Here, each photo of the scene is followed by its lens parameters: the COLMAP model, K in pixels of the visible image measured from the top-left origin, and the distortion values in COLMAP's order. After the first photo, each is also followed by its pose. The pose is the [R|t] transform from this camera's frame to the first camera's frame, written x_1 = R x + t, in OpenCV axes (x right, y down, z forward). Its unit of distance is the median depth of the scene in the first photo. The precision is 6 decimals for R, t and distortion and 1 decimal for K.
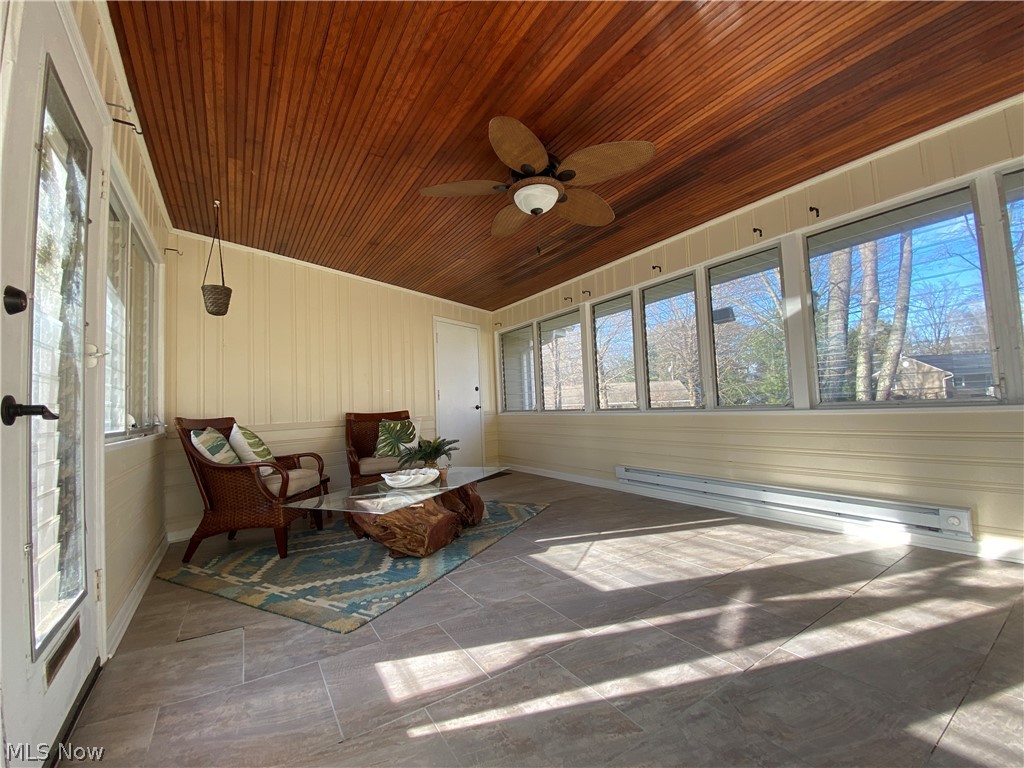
lens RADIAL K [[414.2, 0, 507.1], [0, 414.2, 385.1], [0, 0, 1]] dist [-0.011093, -0.003797]
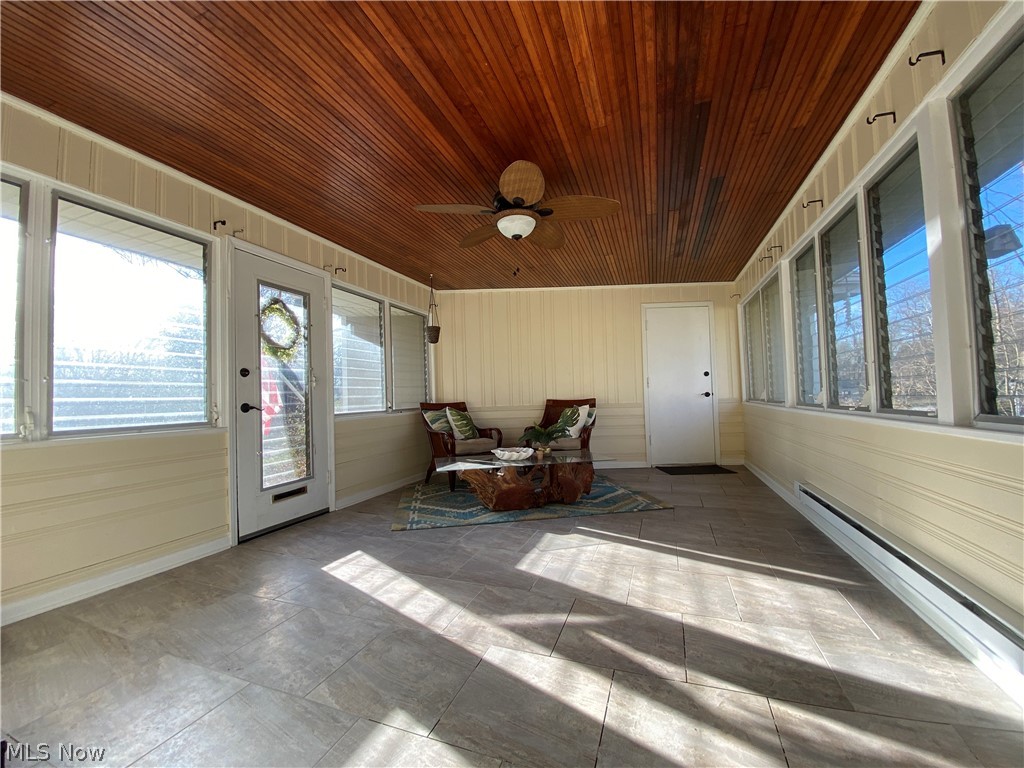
lens RADIAL K [[414.2, 0, 502.4], [0, 414.2, 381.6], [0, 0, 1]] dist [-0.011093, -0.003797]
pose [[0.592374, -0.006067, -0.805640, 0.942523], [0.047494, 0.998496, 0.027402, -0.047064], [0.804262, -0.054495, 0.591771, 0.251654]]
